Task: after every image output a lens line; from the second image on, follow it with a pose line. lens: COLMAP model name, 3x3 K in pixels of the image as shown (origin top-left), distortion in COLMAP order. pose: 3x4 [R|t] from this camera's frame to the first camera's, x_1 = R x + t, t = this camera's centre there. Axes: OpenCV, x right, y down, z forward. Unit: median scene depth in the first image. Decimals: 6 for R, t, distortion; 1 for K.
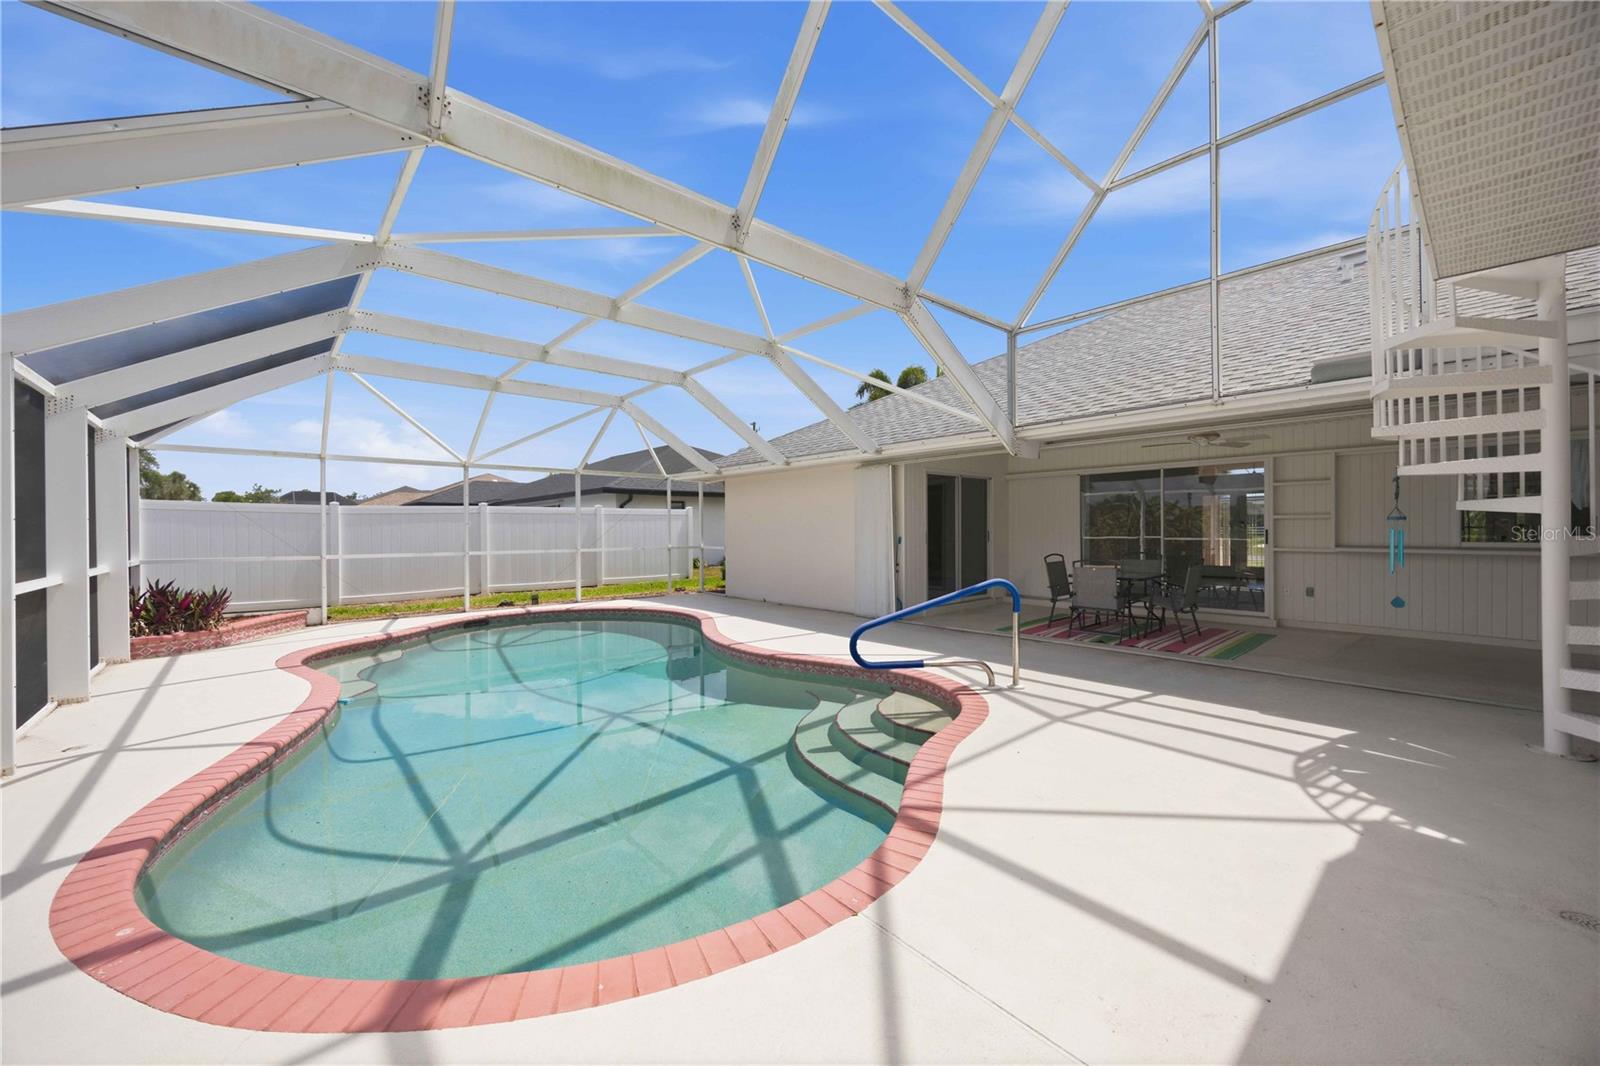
lens RADIAL K [[616.2, 0, 790.4], [0, 616.2, 532.6], [0, 0, 1]] dist [0.001204, -0.000090]
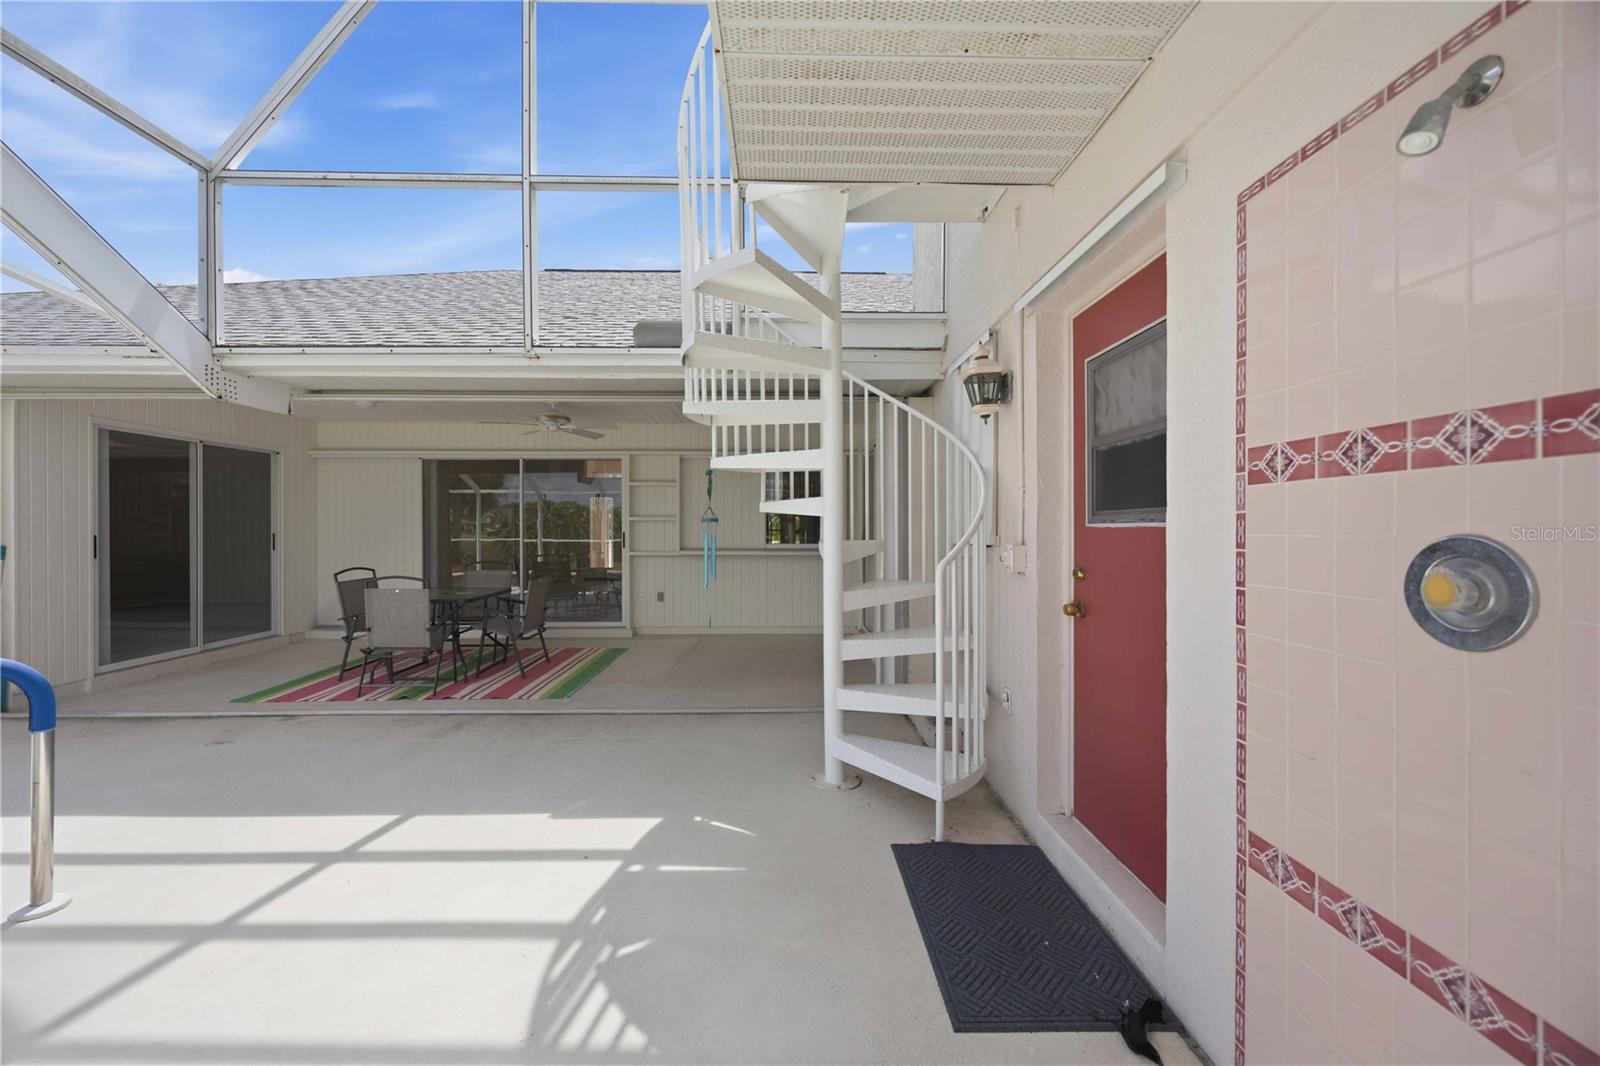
lens RADIAL K [[616.2, 0, 797.3], [0, 616.2, 530.8], [0, 0, 1]] dist [0.001204, -0.000090]
pose [[0.642411, 0.003286, 0.766353, 0.343277], [0.001496, 0.999984, -0.005542, -0.002637], [-0.766359, 0.004707, 0.642395, 0.306499]]
